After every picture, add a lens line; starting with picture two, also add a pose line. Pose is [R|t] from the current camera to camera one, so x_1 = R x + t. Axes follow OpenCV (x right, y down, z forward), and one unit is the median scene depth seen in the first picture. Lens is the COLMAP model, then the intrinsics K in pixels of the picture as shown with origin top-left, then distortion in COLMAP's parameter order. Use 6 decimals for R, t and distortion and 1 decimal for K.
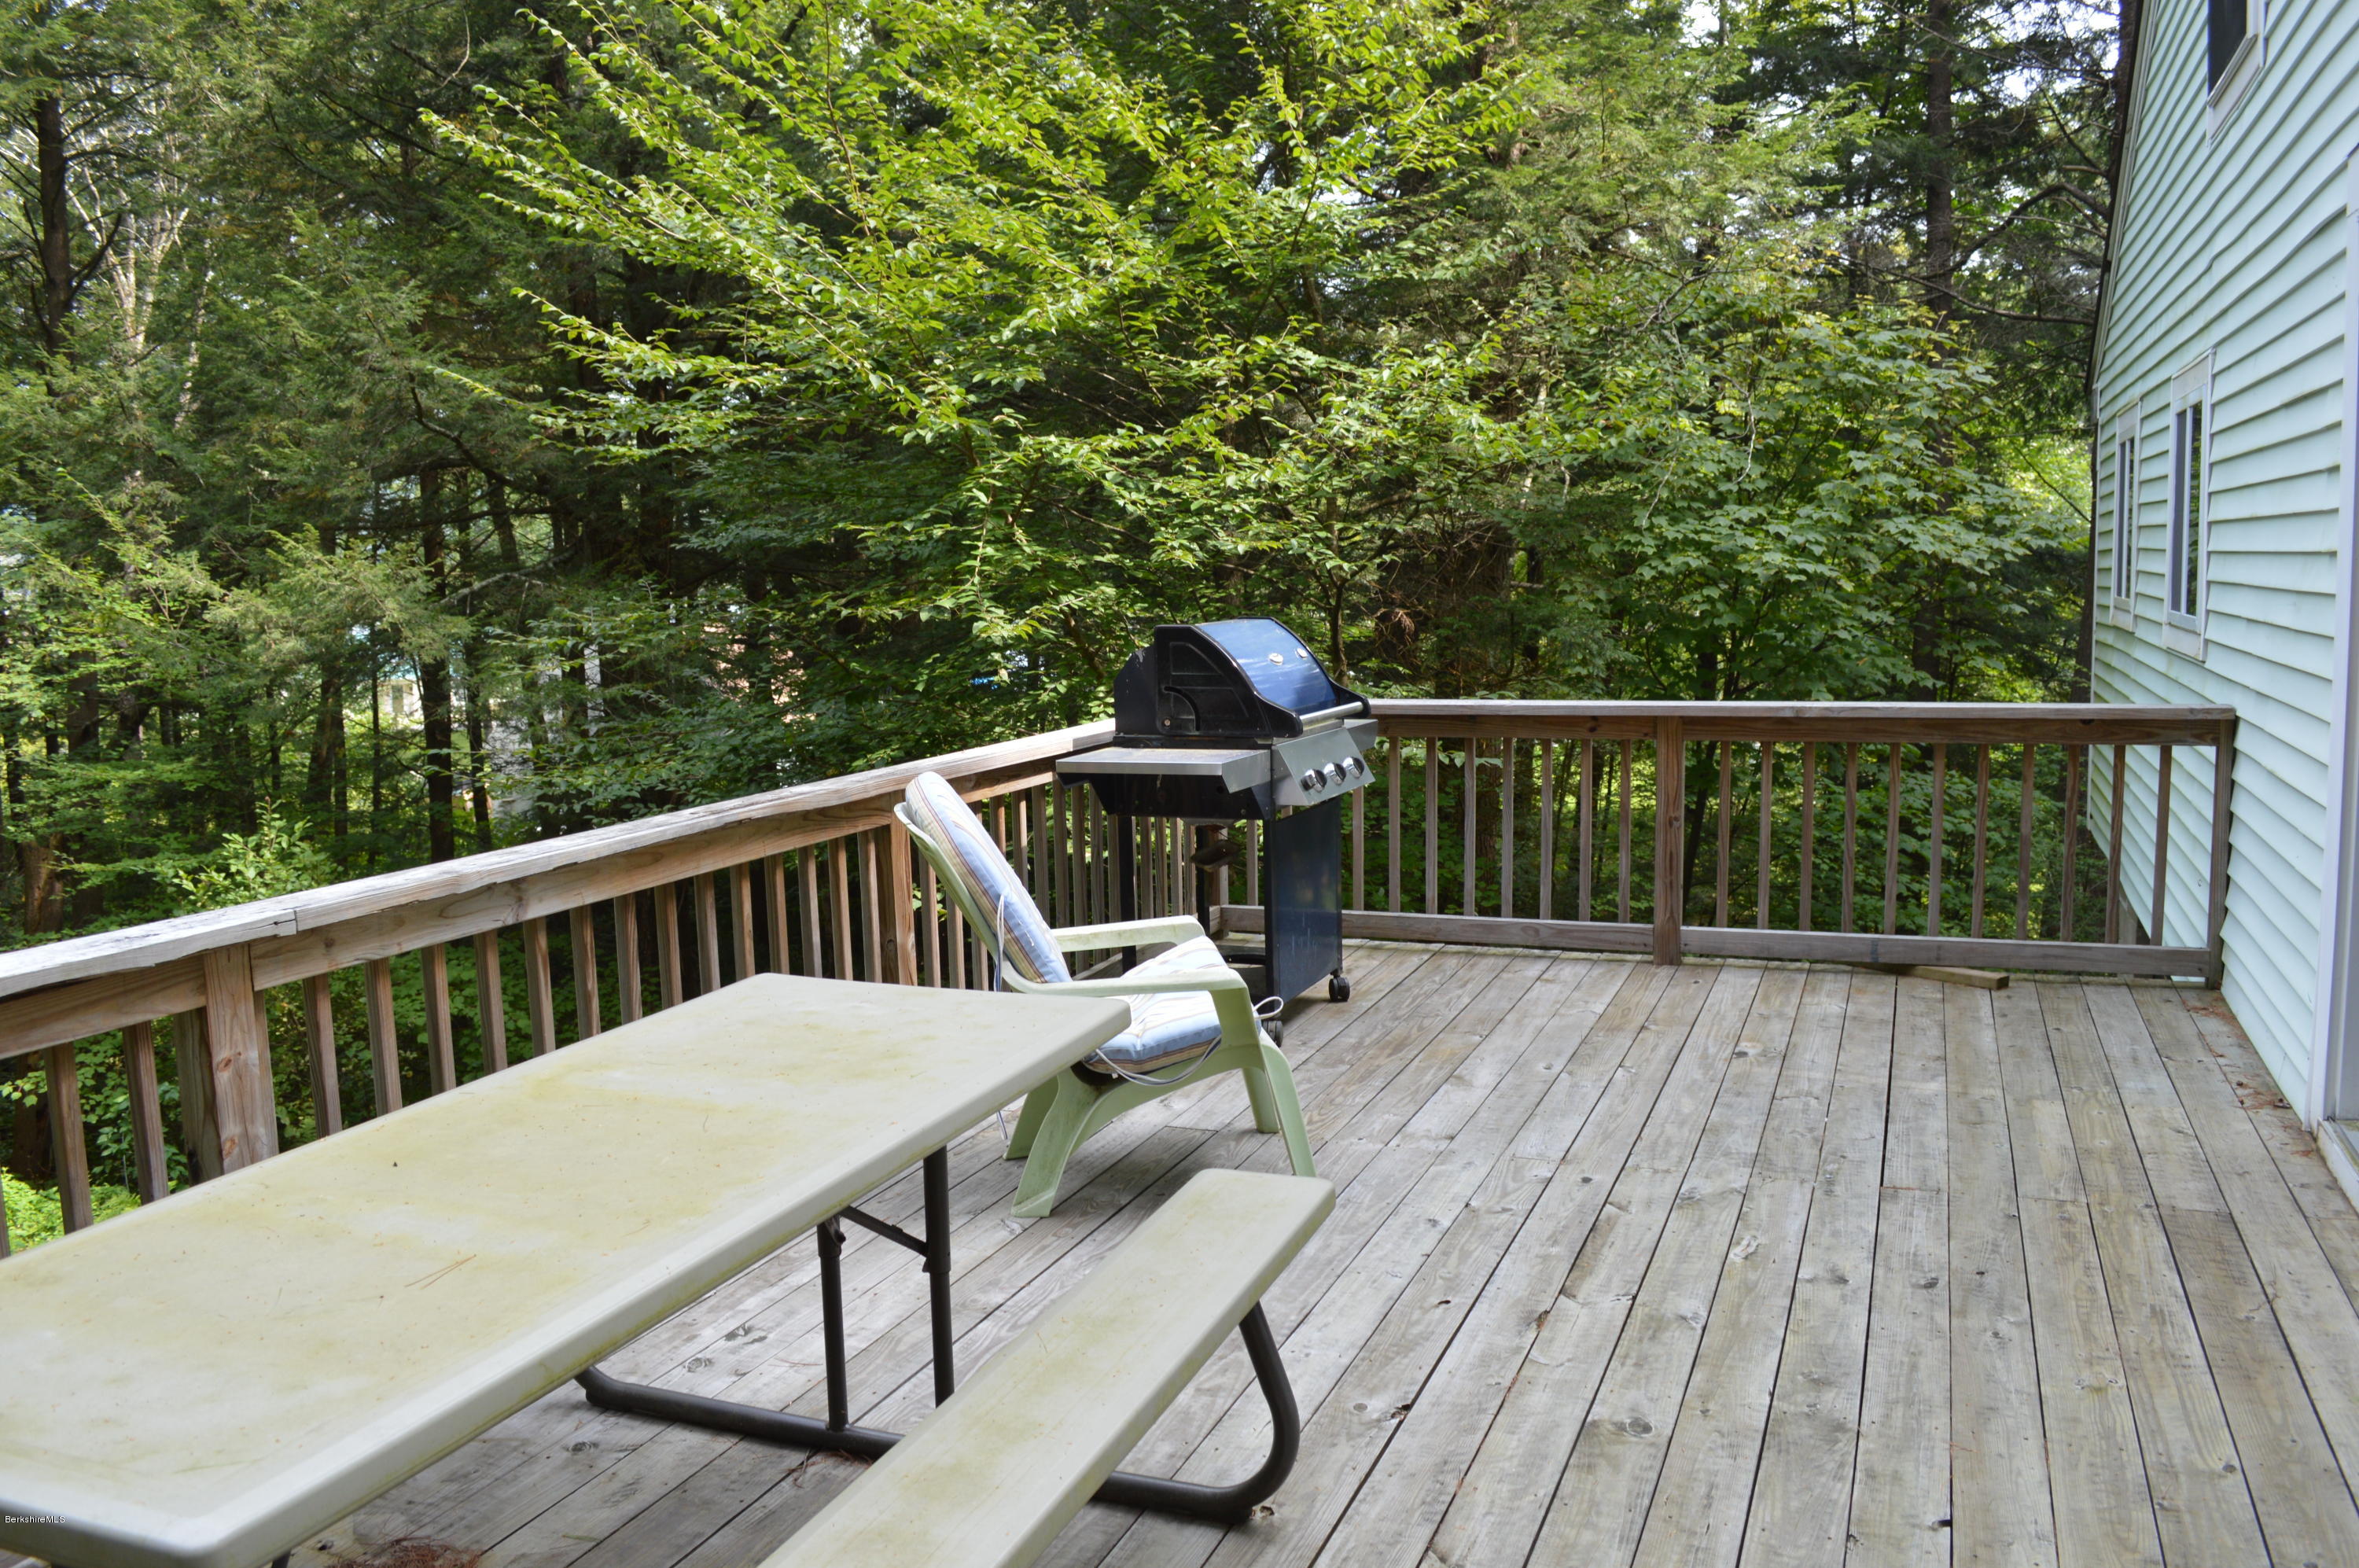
lens RADIAL K [[1895.3, 0, 1183.7], [0, 1895.3, 777.8], [0, 0, 1]] dist [-0.085889, 0.016808]
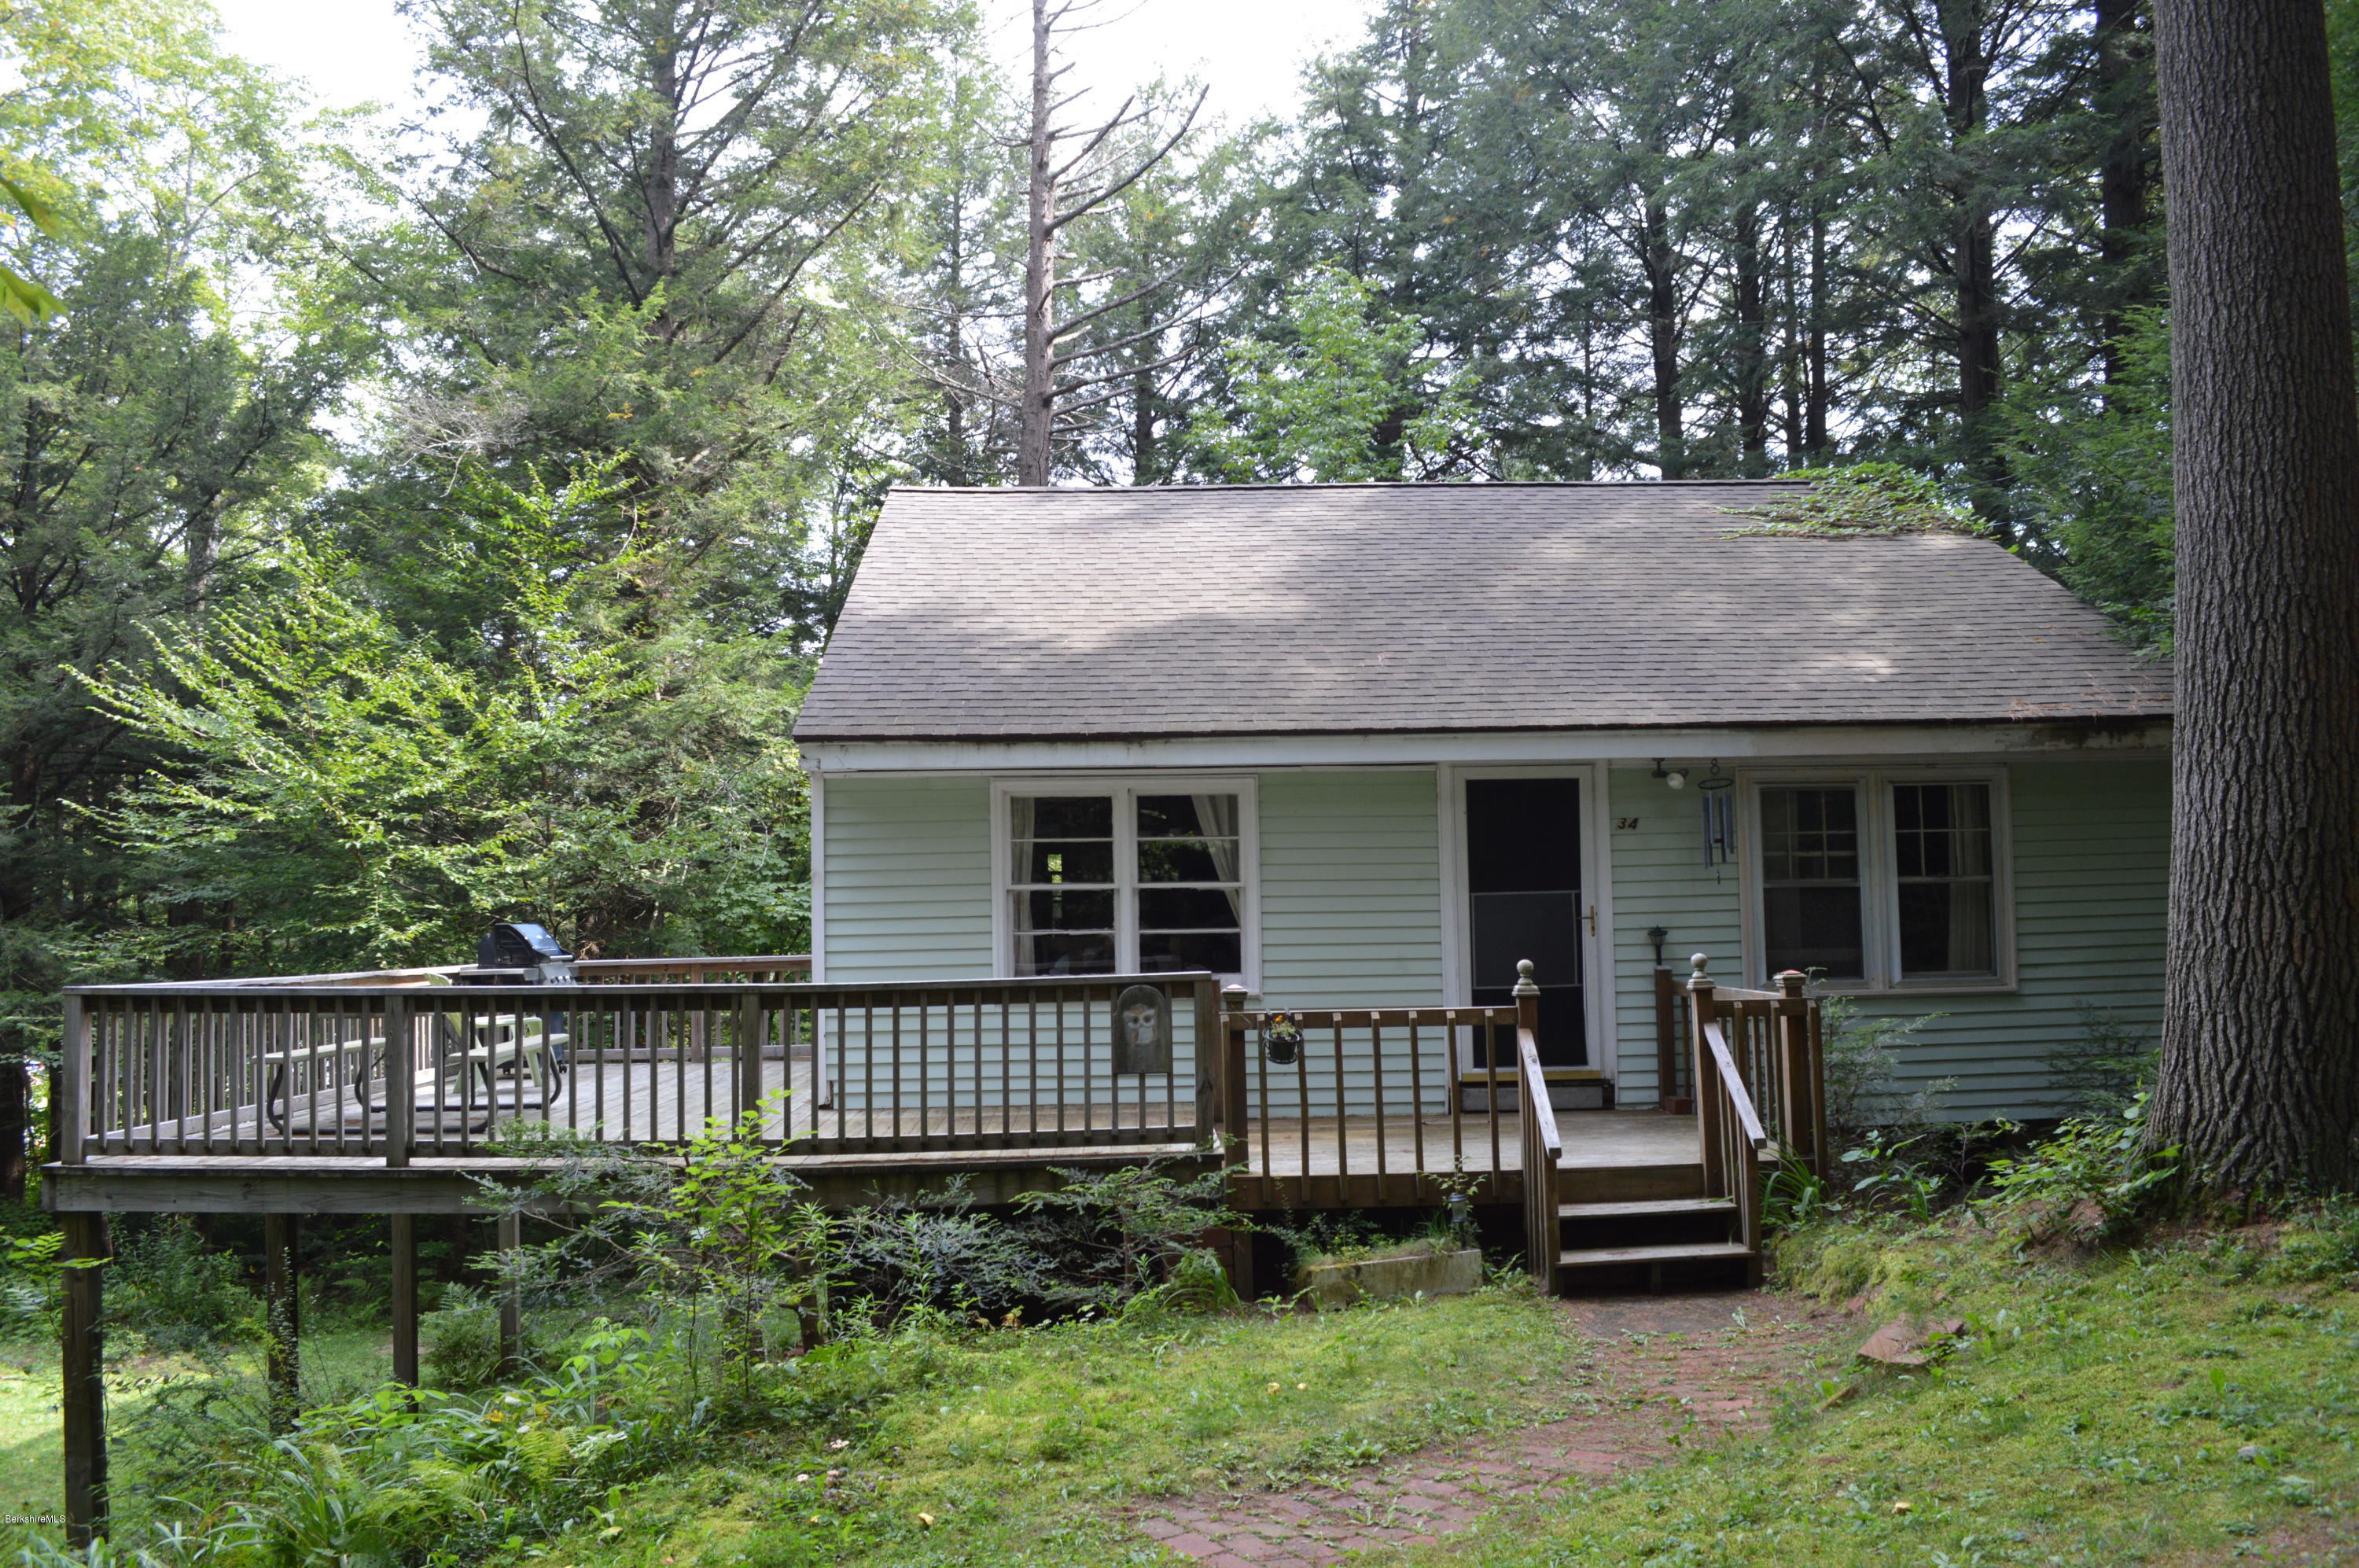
lens RADIAL K [[1895.3, 0, 1186.4], [0, 1895.3, 783.4], [0, 0, 1]] dist [-0.085889, 0.016808]
pose [[0.914878, 0.027763, 0.402774, -0.123487], [0.051998, 0.981221, -0.185746, 0.171779], [-0.400367, 0.190879, 0.896254, -1.158175]]
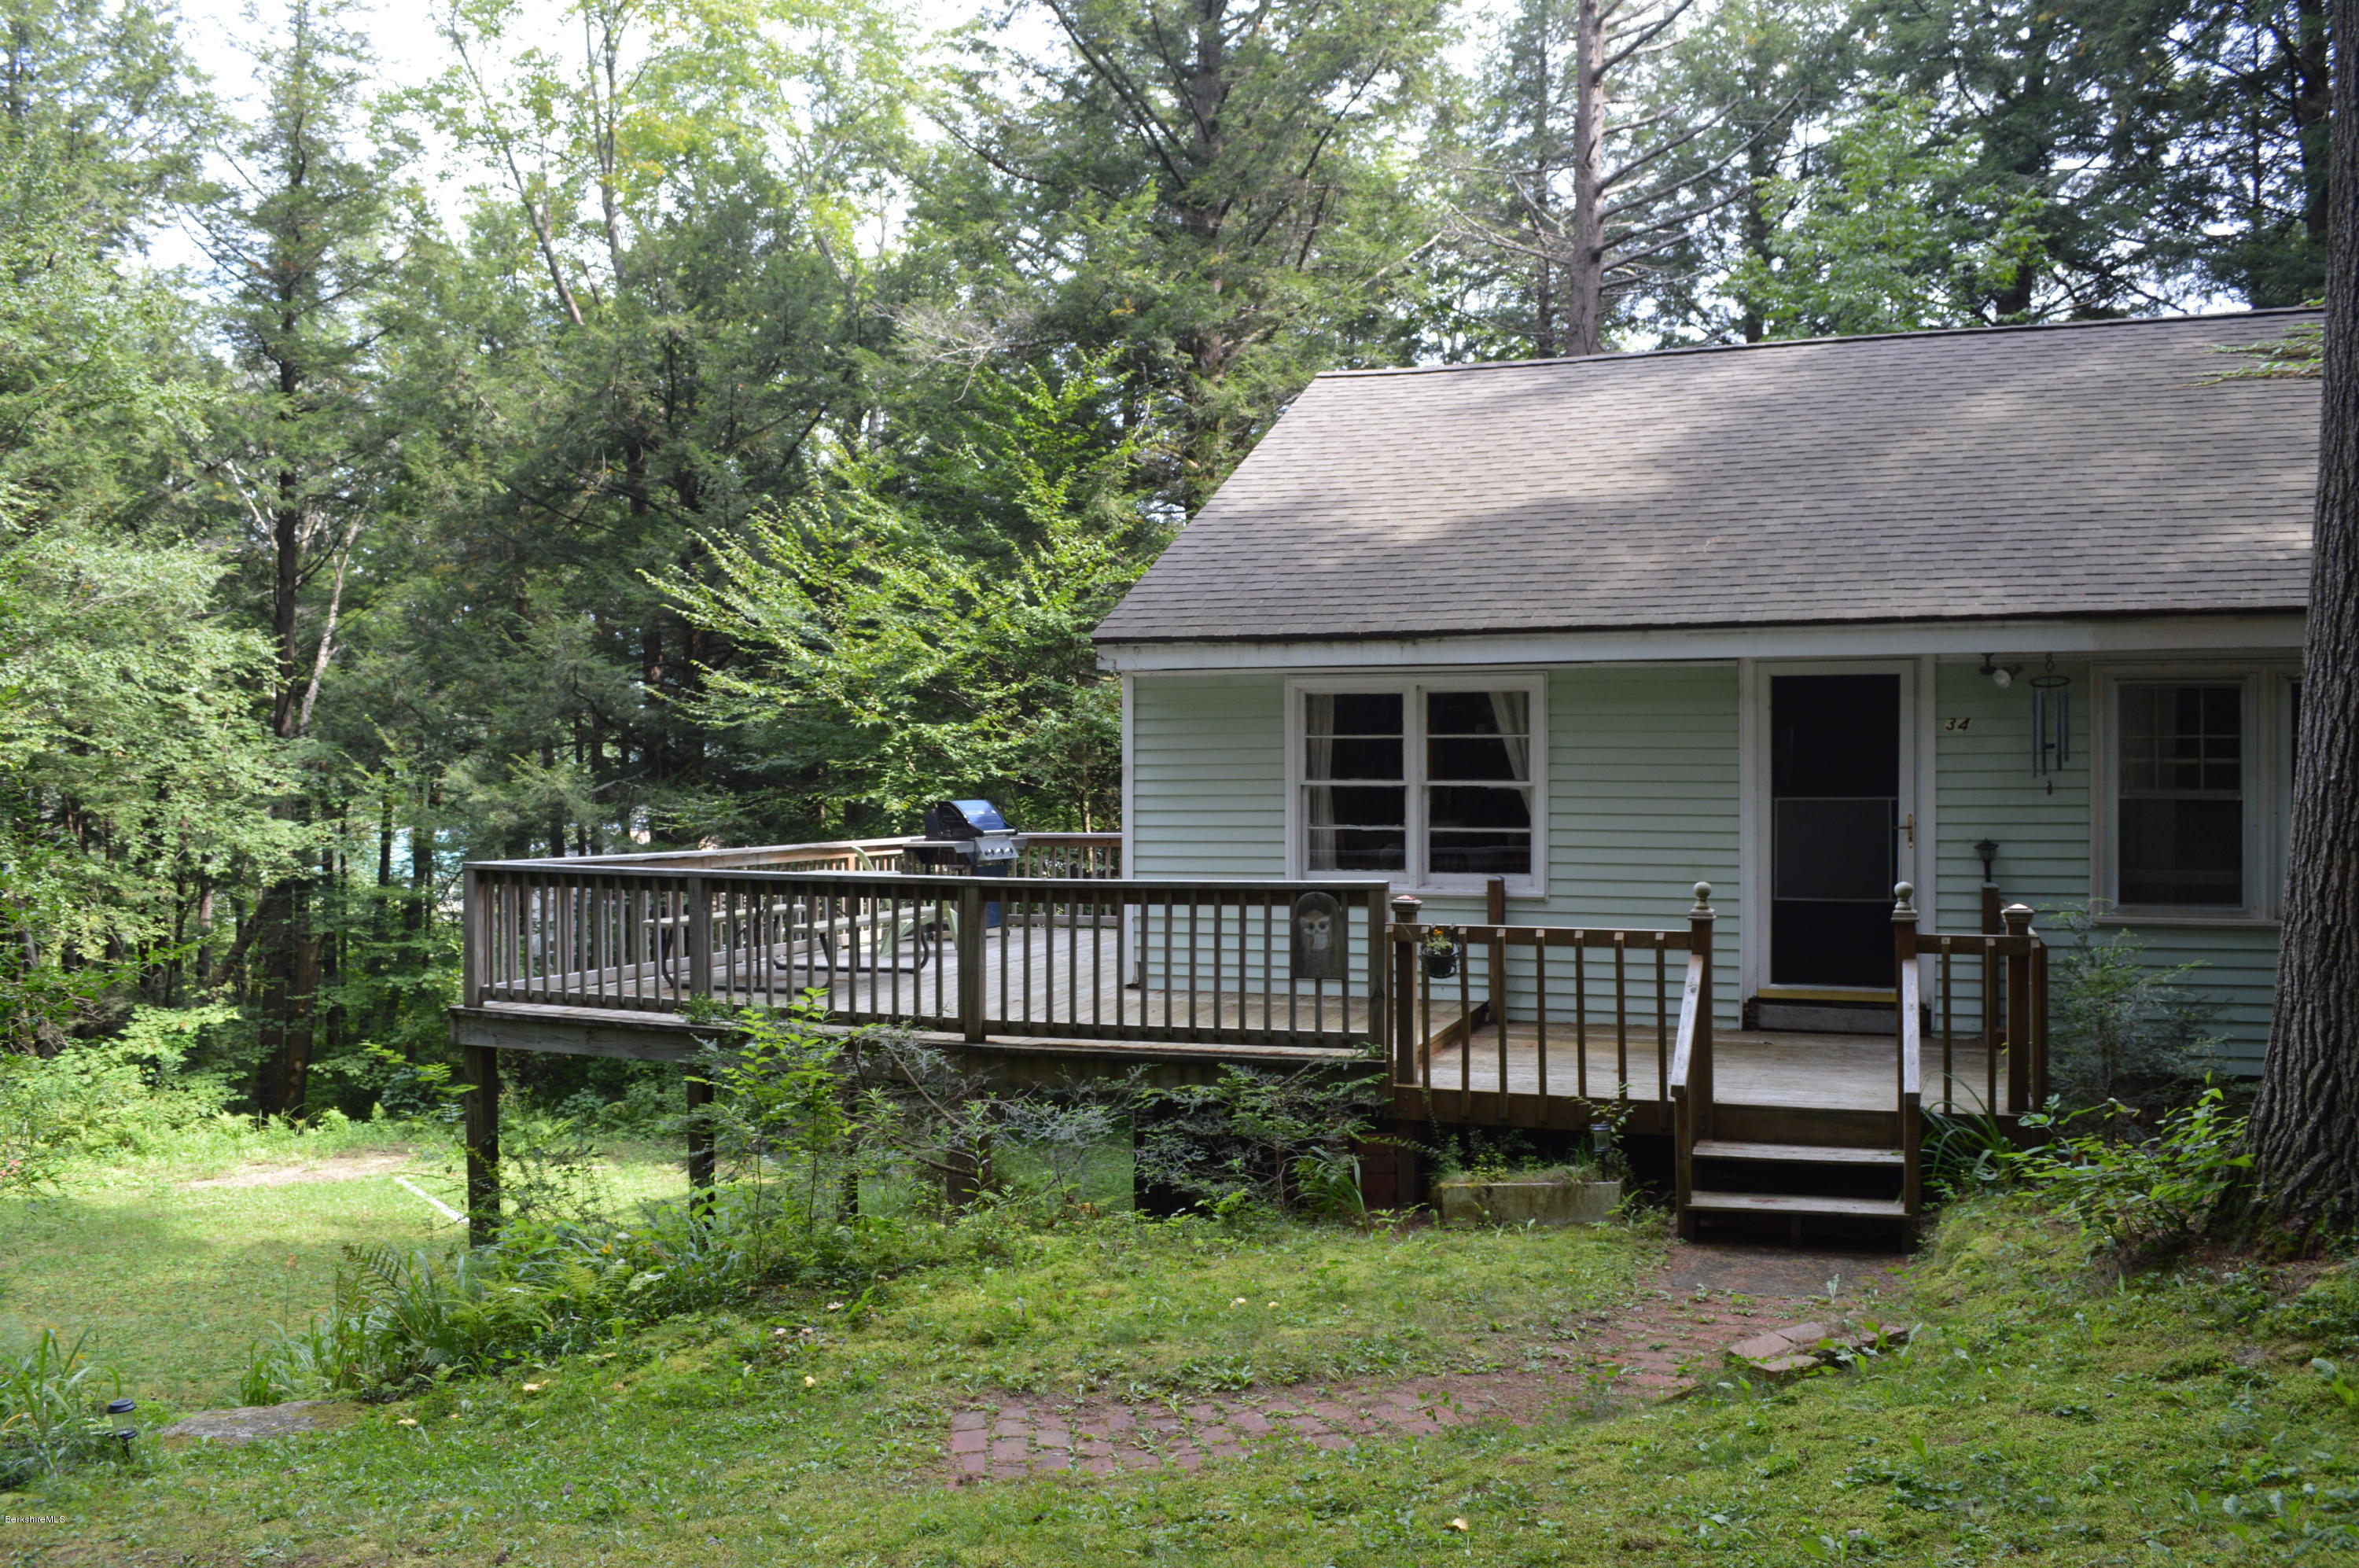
lens RADIAL K [[1895.3, 0, 1179.6], [0, 1895.3, 783.6], [0, 0, 1]] dist [-0.085889, 0.016808]
pose [[0.999672, 0.013306, 0.021898, 0.190233], [-0.010720, 0.993396, -0.114230, 0.146064], [-0.023274, 0.113958, 0.993213, -1.252851]]
